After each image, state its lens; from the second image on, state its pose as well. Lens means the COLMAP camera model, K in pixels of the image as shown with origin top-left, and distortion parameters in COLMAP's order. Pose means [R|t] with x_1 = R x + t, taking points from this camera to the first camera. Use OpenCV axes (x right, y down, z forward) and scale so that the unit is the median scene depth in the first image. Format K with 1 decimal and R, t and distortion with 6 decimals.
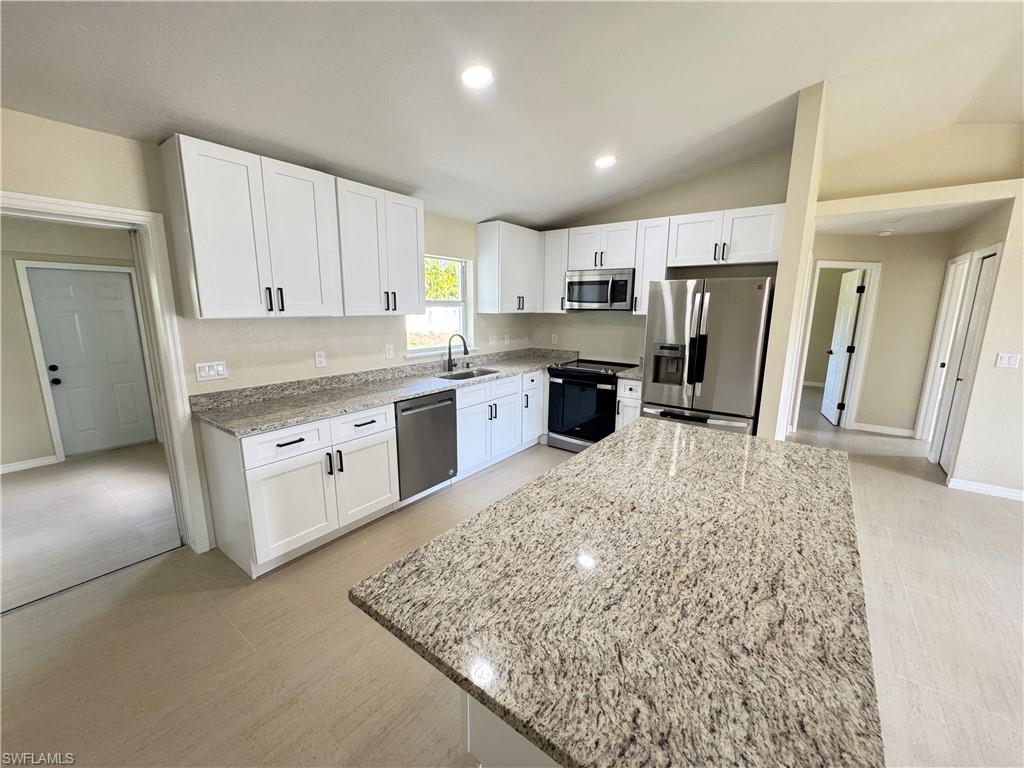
lens RADIAL K [[410.8, 0, 511.6], [0, 410.8, 382.8], [0, 0, 1]] dist [-0.004604, 0.000624]
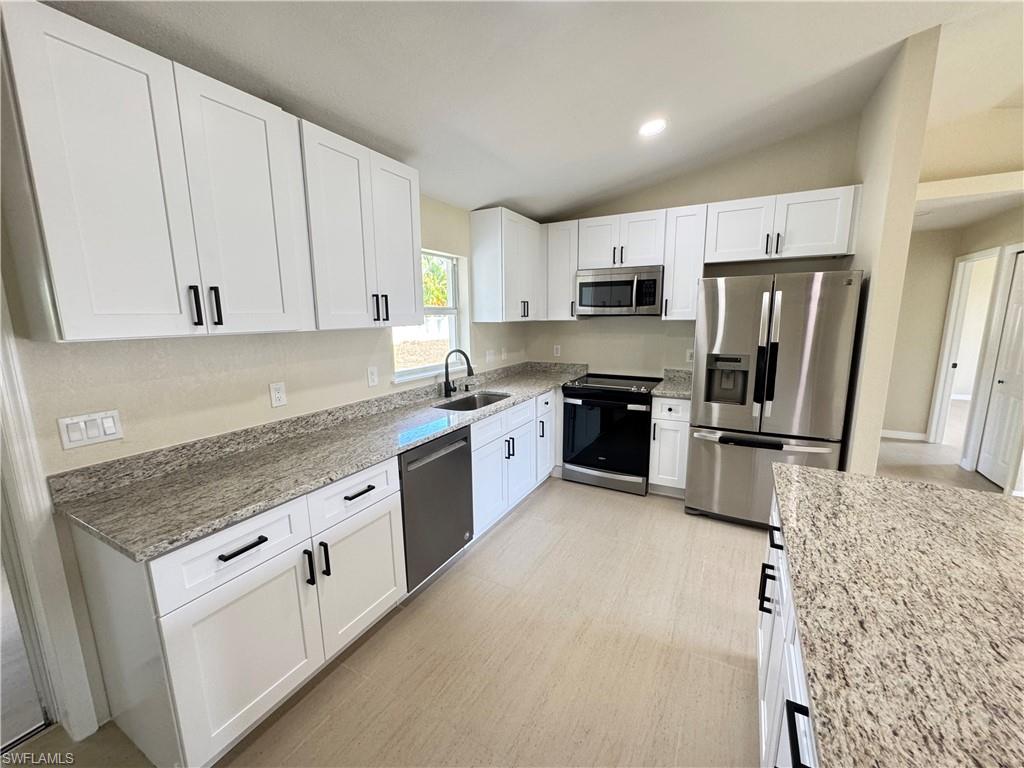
lens RADIAL K [[410.8, 0, 512.1], [0, 410.8, 382.9], [0, 0, 1]] dist [-0.004604, 0.000624]
pose [[0.990255, -0.041072, 0.133069, -0.158358], [0.043753, 0.998893, -0.017282, -0.044358], [-0.132212, 0.022936, 0.990956, 0.253818]]
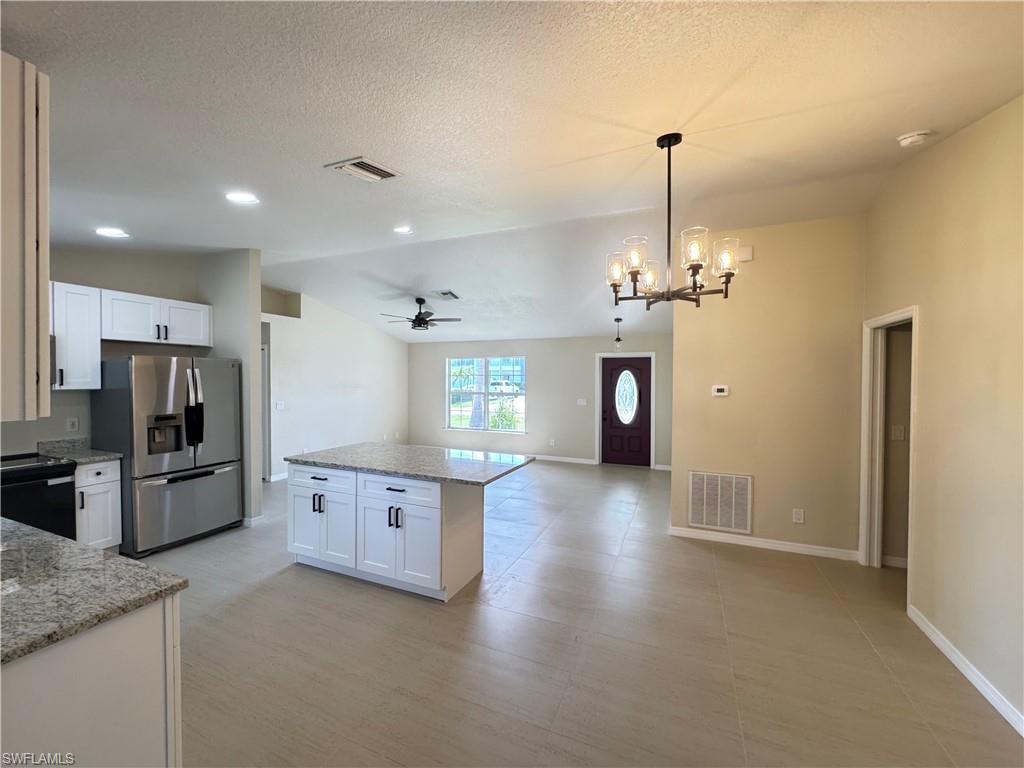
lens RADIAL K [[410.8, 0, 508.8], [0, 410.8, 388.2], [0, 0, 1]] dist [-0.004604, 0.000624]
pose [[-0.231827, -0.028148, 0.972350, -0.883518], [0.175143, 0.982038, 0.070186, -0.082521], [-0.956860, 0.186571, -0.222733, 0.381440]]
